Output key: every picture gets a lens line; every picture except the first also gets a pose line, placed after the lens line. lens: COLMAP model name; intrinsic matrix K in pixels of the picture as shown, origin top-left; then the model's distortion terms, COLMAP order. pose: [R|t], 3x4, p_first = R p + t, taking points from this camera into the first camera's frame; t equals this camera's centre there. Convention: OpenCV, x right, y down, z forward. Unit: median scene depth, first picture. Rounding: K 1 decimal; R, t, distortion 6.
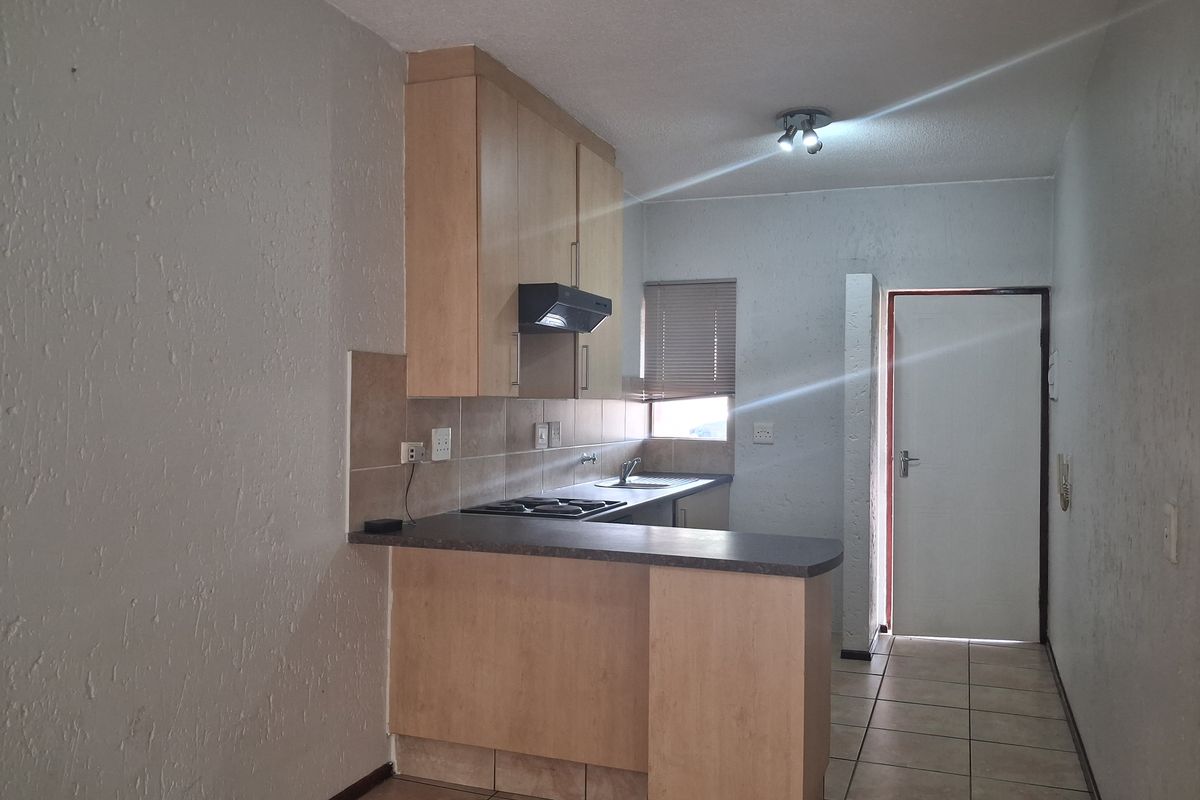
lens RADIAL K [[939.1, 0, 616.6], [0, 939.1, 397.6], [0, 0, 1]] dist [0.100100, -0.199308]
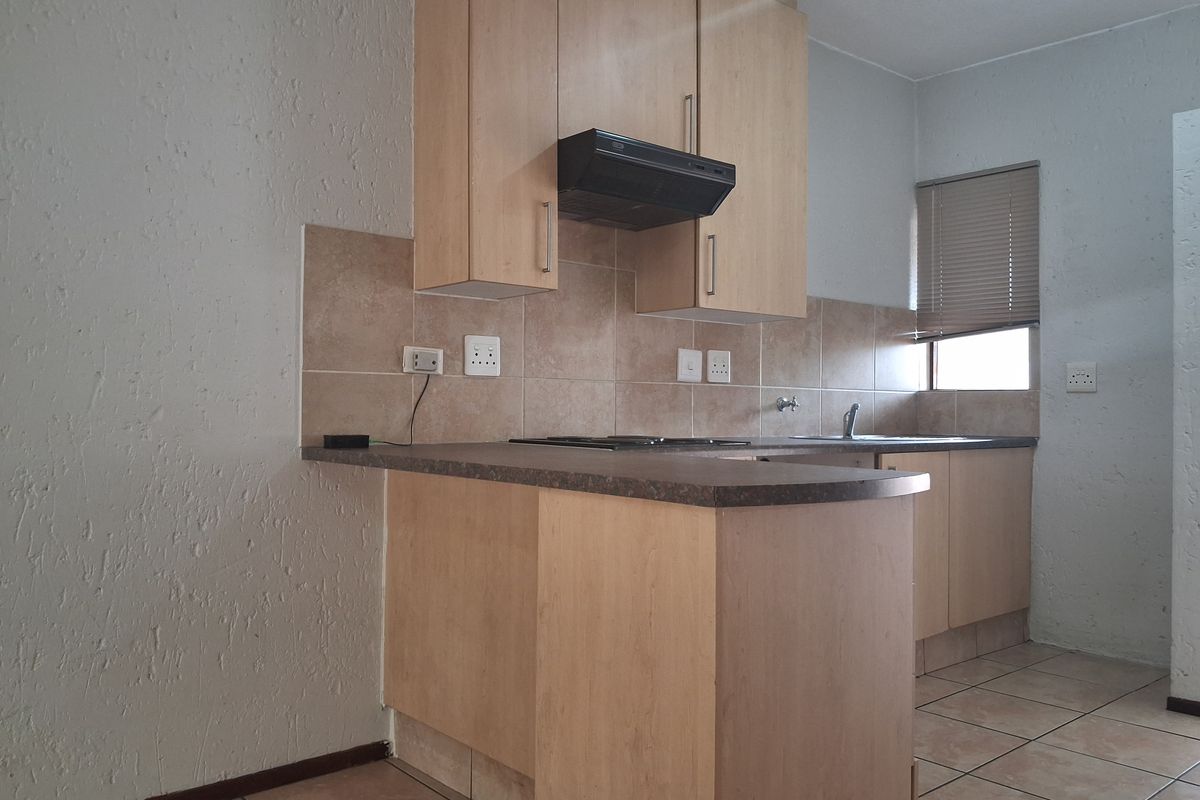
lens RADIAL K [[939.1, 0, 616.6], [0, 939.1, 397.6], [0, 0, 1]] dist [0.100100, -0.199308]
pose [[0.879867, -0.008768, -0.475139, 0.311473], [0.003358, 0.999920, -0.012234, 0.100584], [0.475208, 0.009169, 0.879826, 0.371087]]
